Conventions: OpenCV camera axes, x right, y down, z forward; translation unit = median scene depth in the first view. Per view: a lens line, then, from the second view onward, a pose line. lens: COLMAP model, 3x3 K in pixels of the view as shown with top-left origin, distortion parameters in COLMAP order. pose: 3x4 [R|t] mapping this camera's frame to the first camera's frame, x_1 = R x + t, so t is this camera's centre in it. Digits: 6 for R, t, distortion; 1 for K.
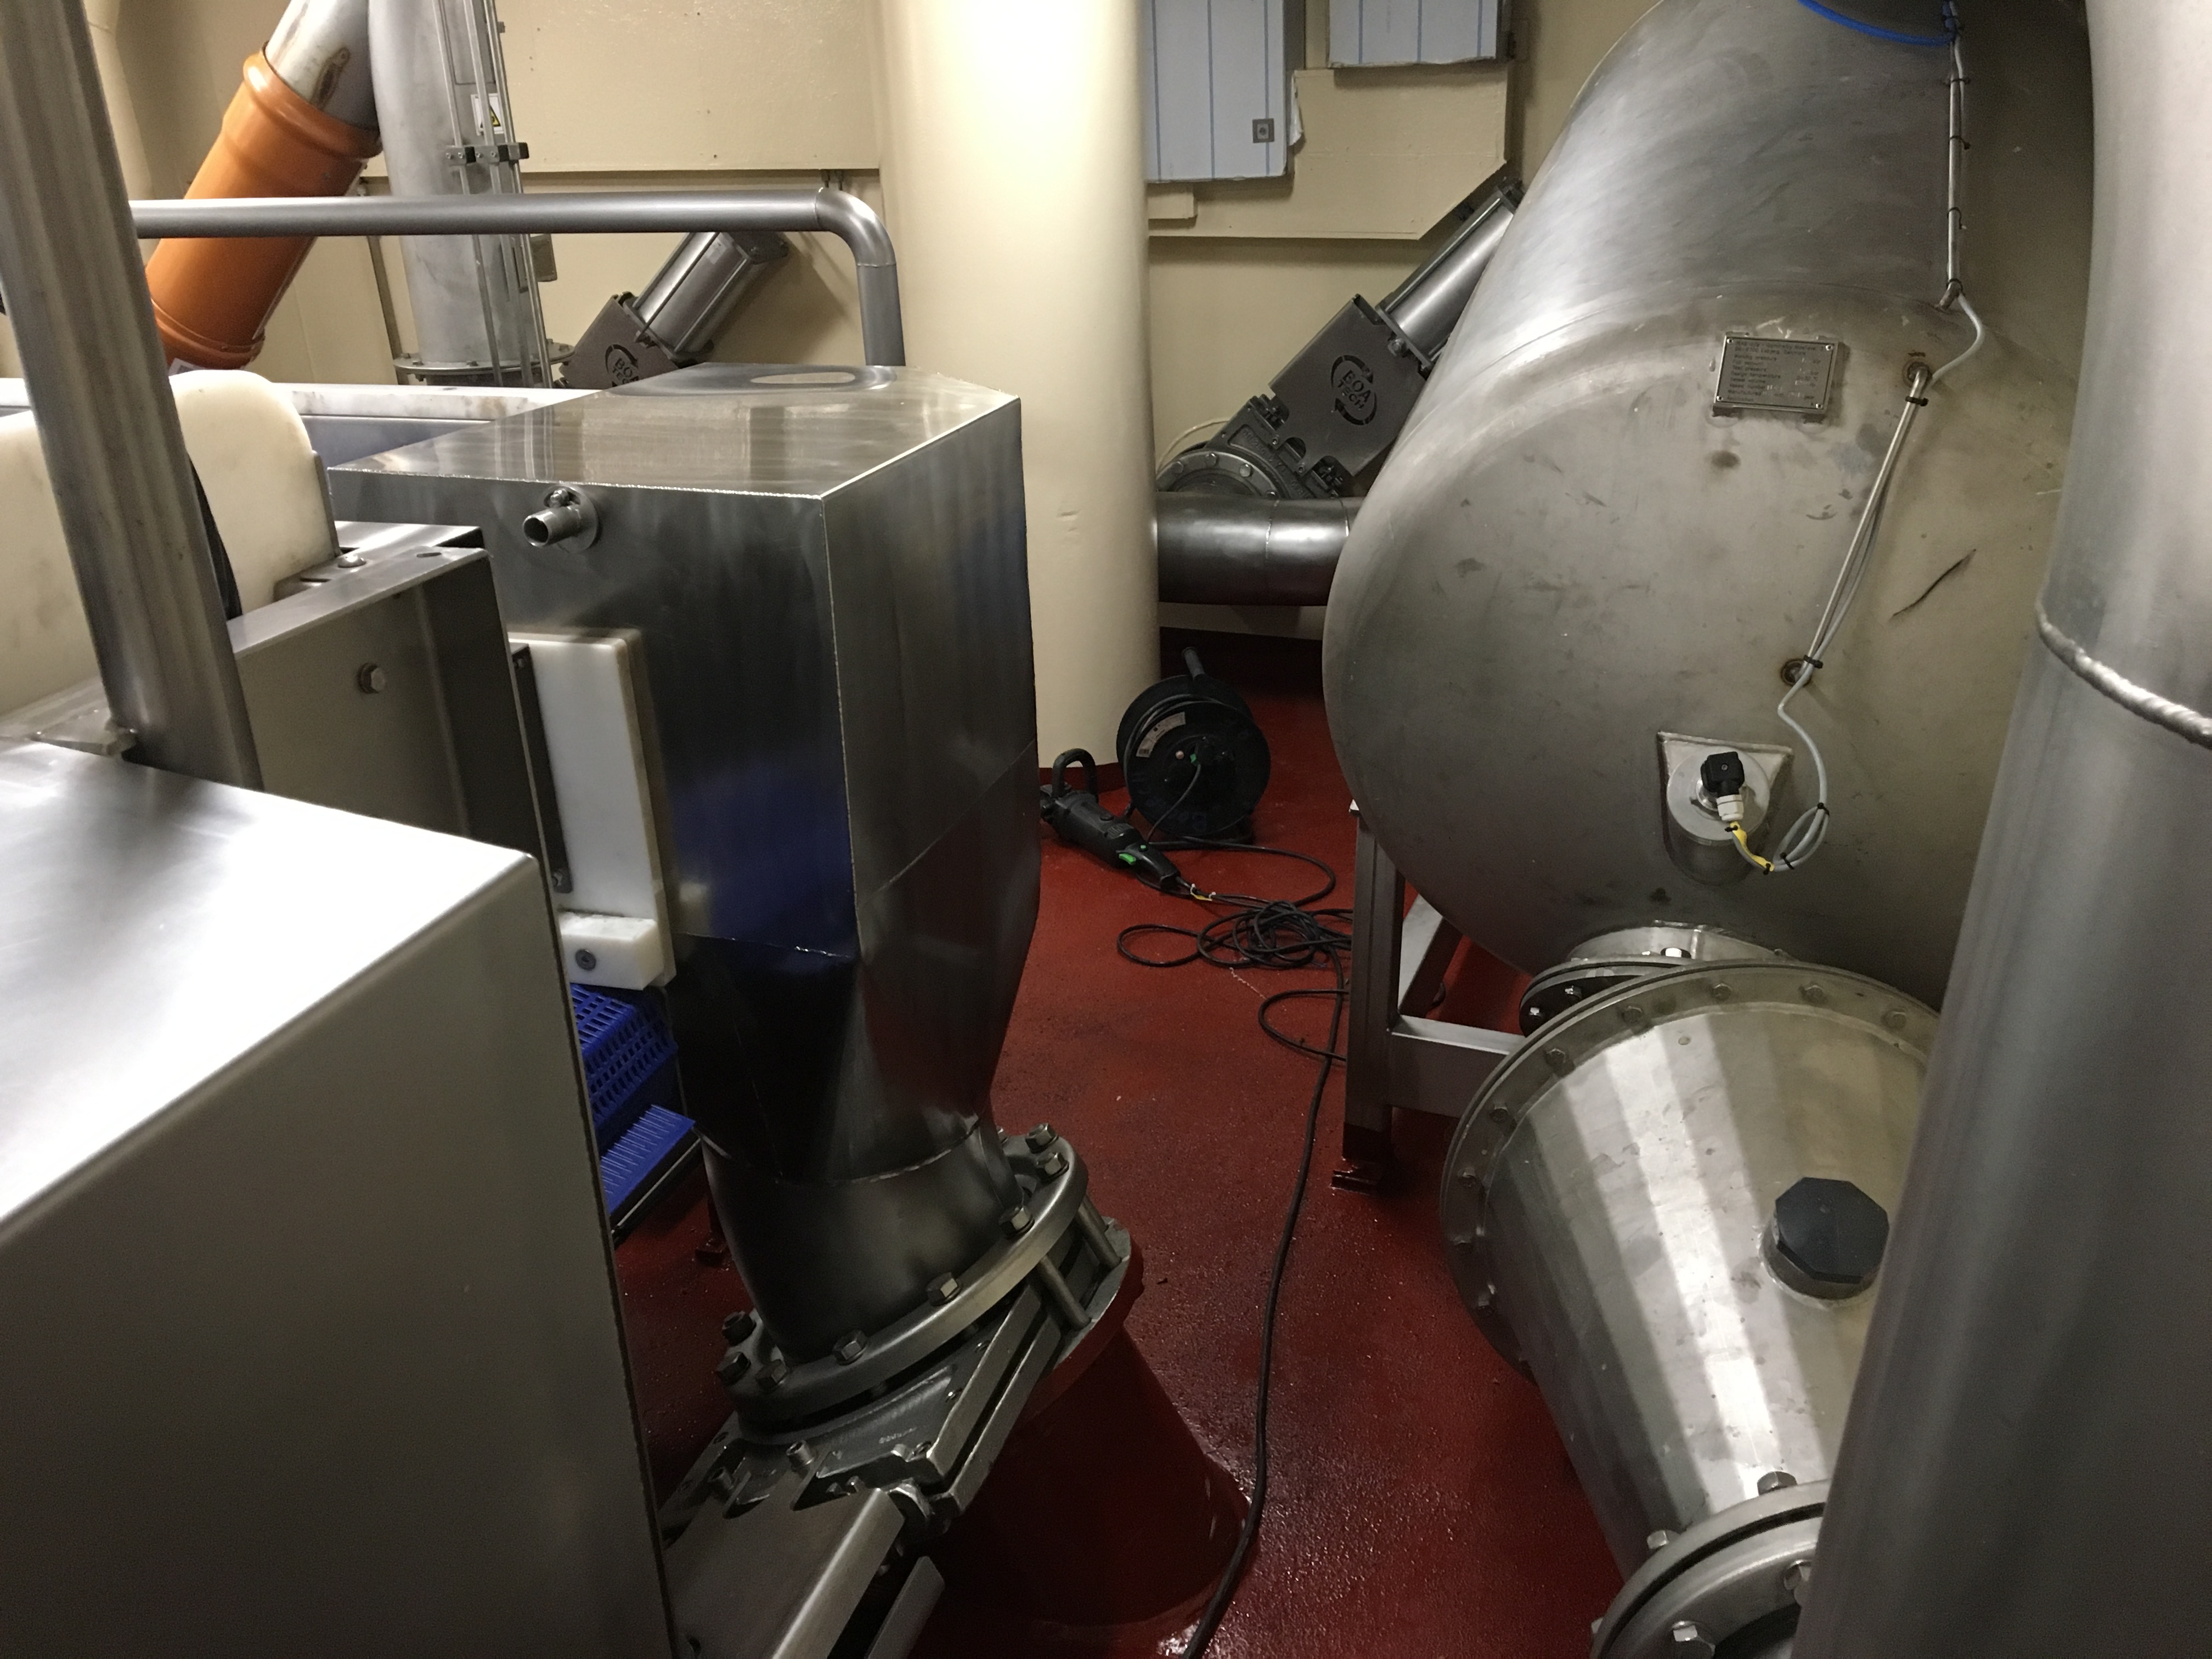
lens RADIAL K [[1853.3, 0, 1091.7], [0, 1853.3, 828.8], [0, 0, 1]] dist [0.087012, -0.123568]
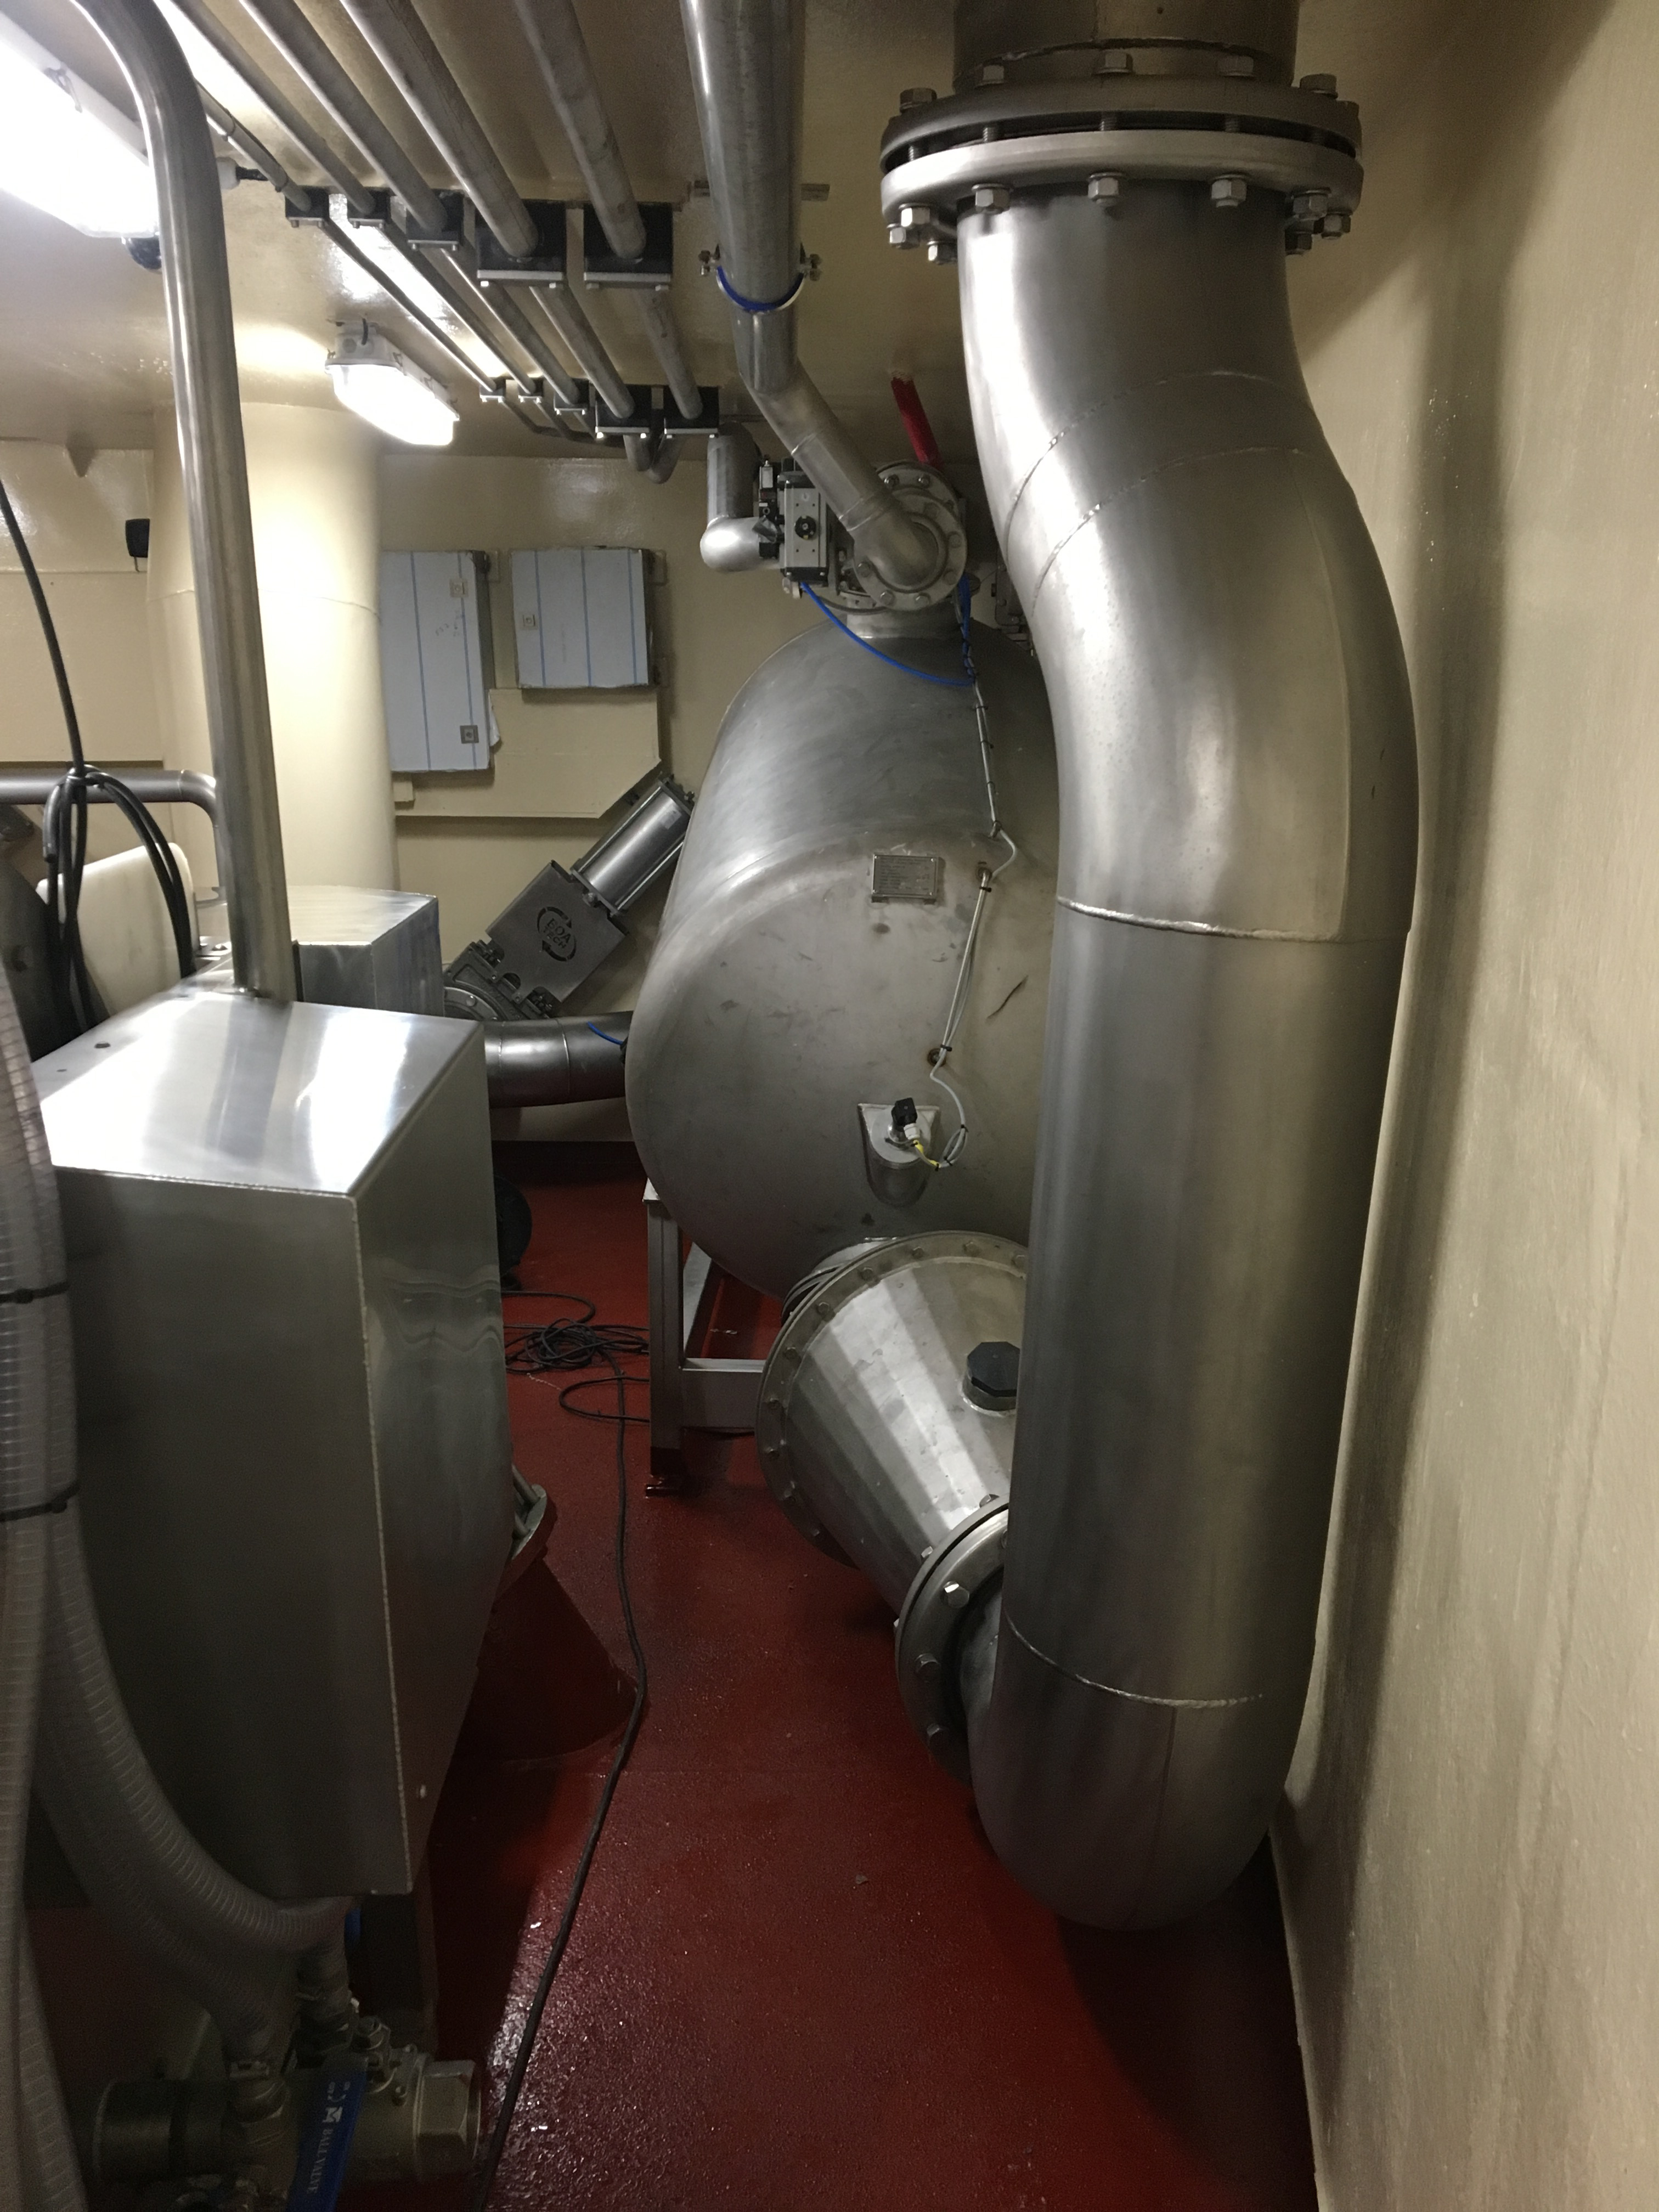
lens RADIAL K [[1853.3, 0, 810.8], [0, 1853.3, 1106.0], [0, 0, 1]] dist [0.087012, -0.123568]
pose [[0.946801, -0.054597, 0.317155, -0.227189], [0.105356, 0.983782, -0.145164, 0.172927], [-0.304086, 0.170856, 0.937198, -0.440282]]
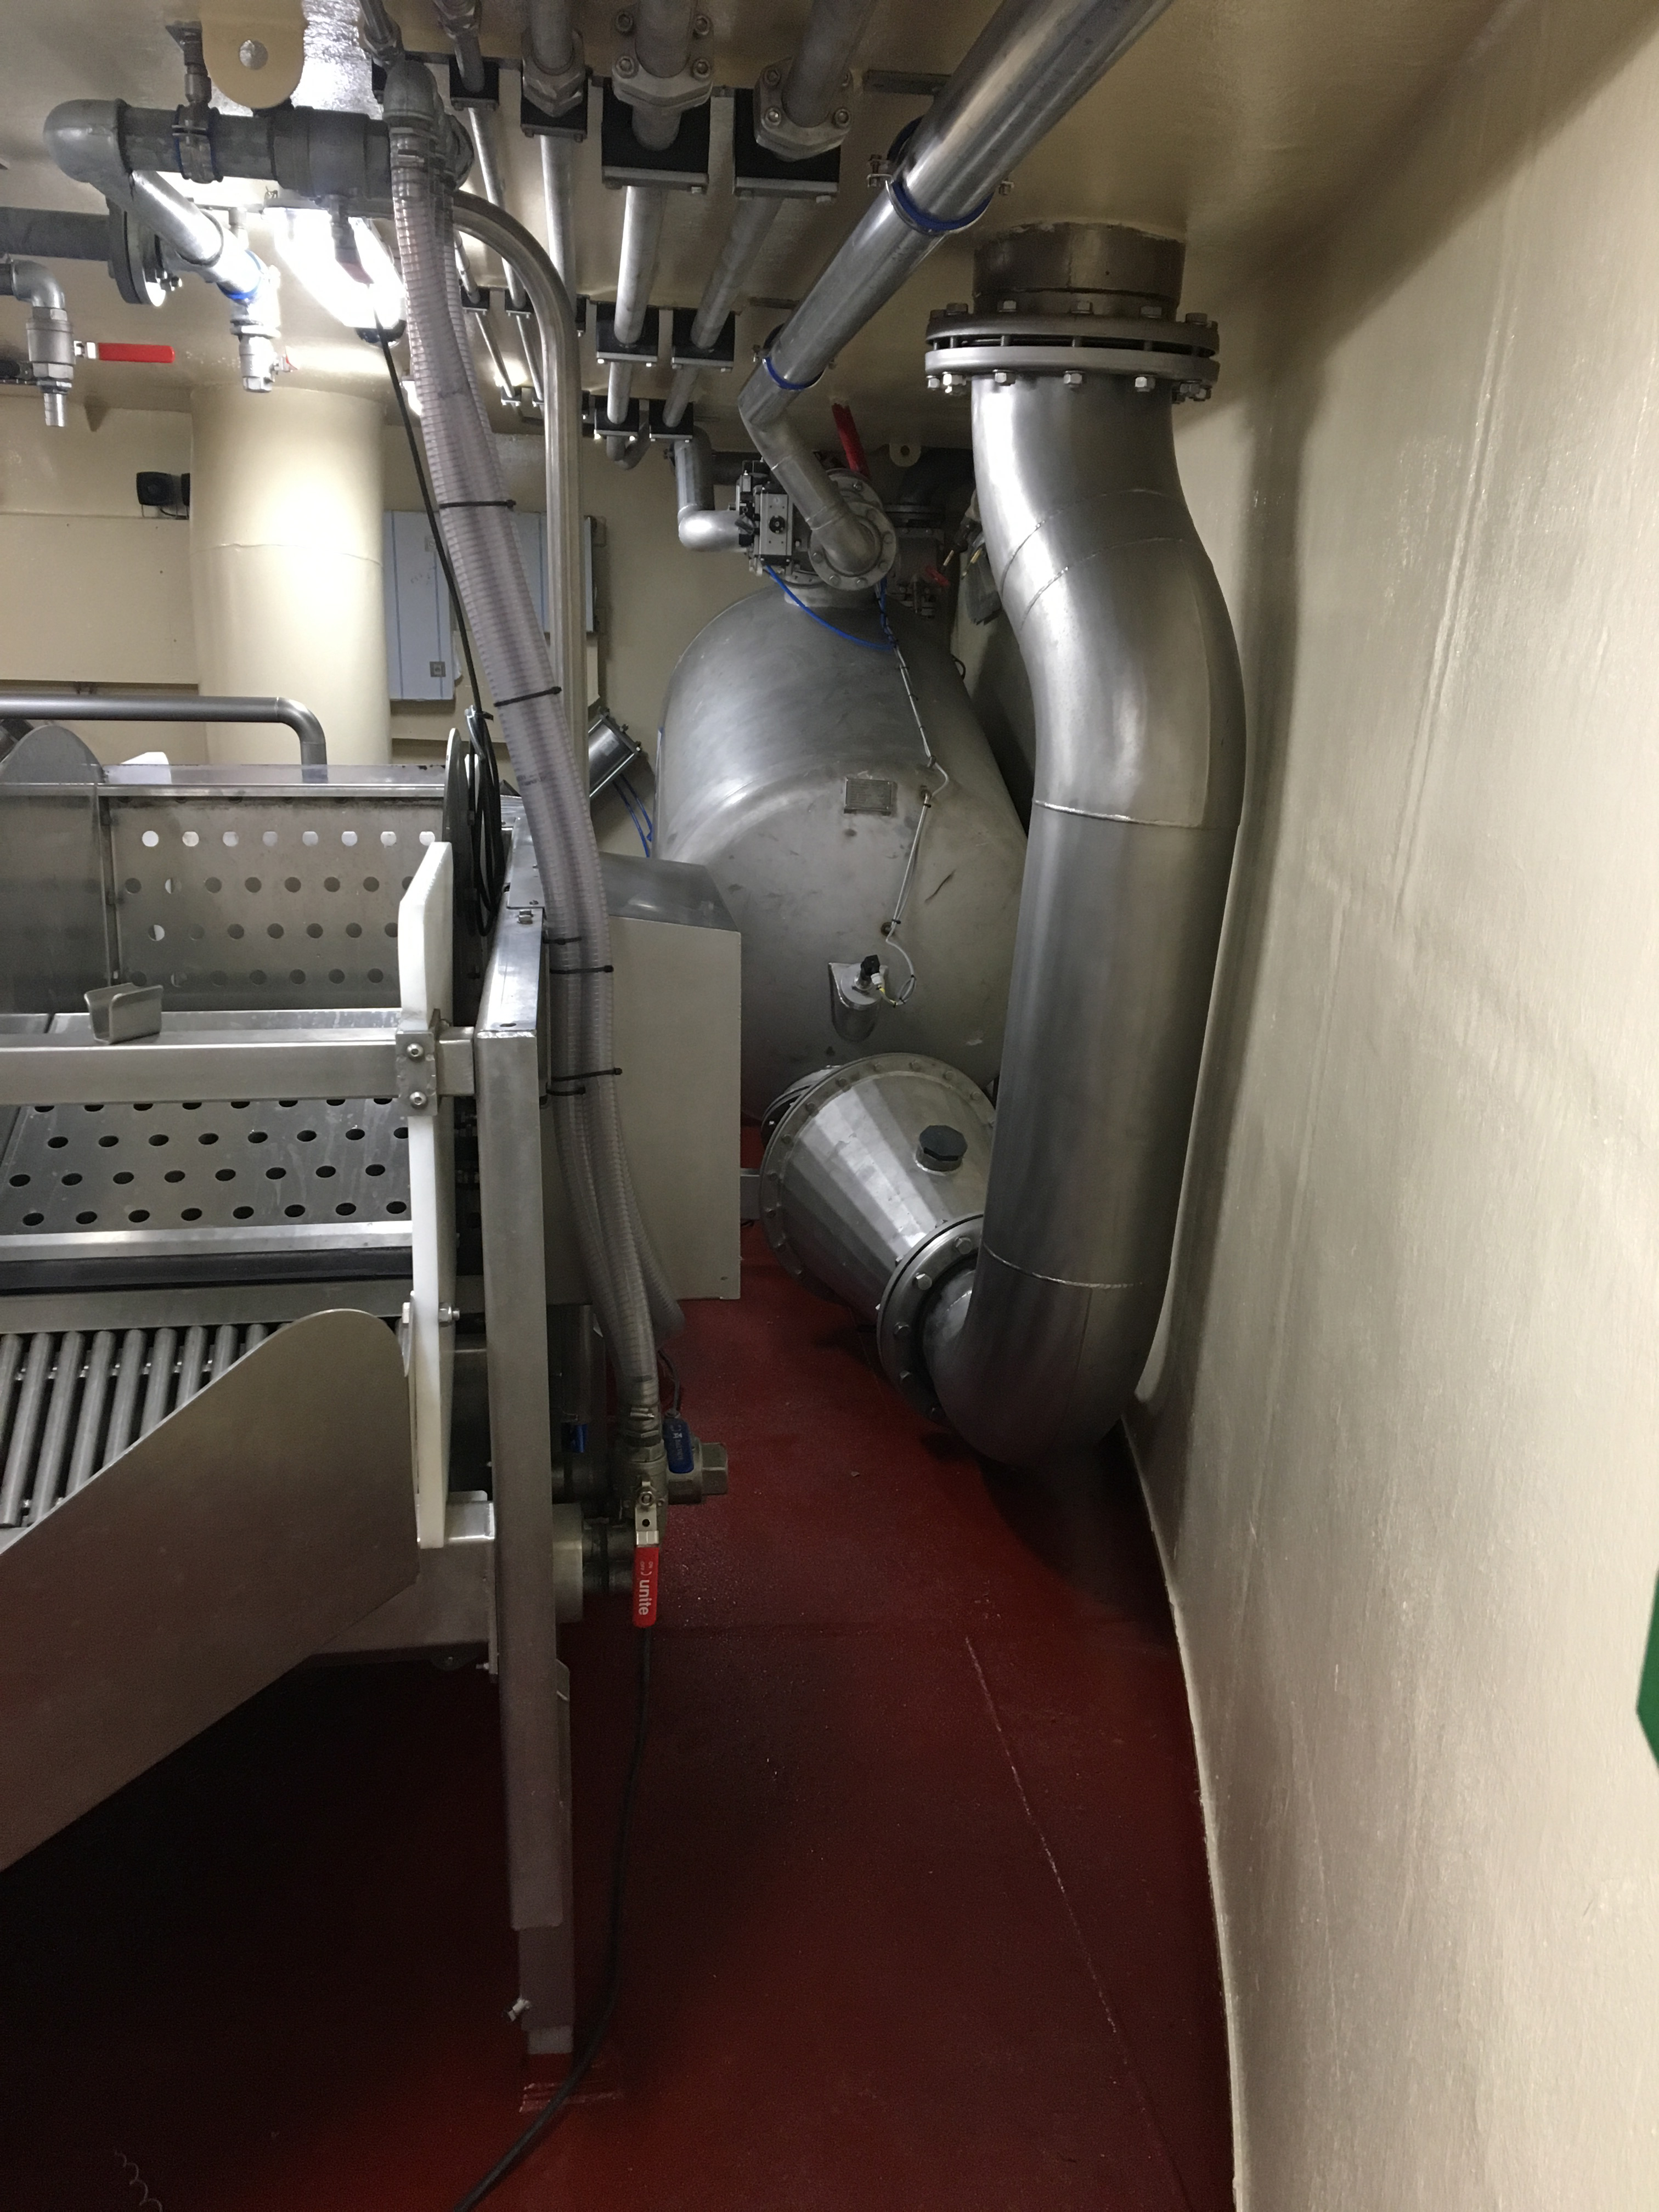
lens RADIAL K [[1853.3, 0, 806.3], [0, 1853.3, 1103.0], [0, 0, 1]] dist [0.087012, -0.123568]
pose [[0.908597, -0.057586, 0.413684, -0.606580], [0.109173, 0.988761, -0.102144, 0.321921], [-0.403153, 0.137971, 0.904672, -0.878216]]
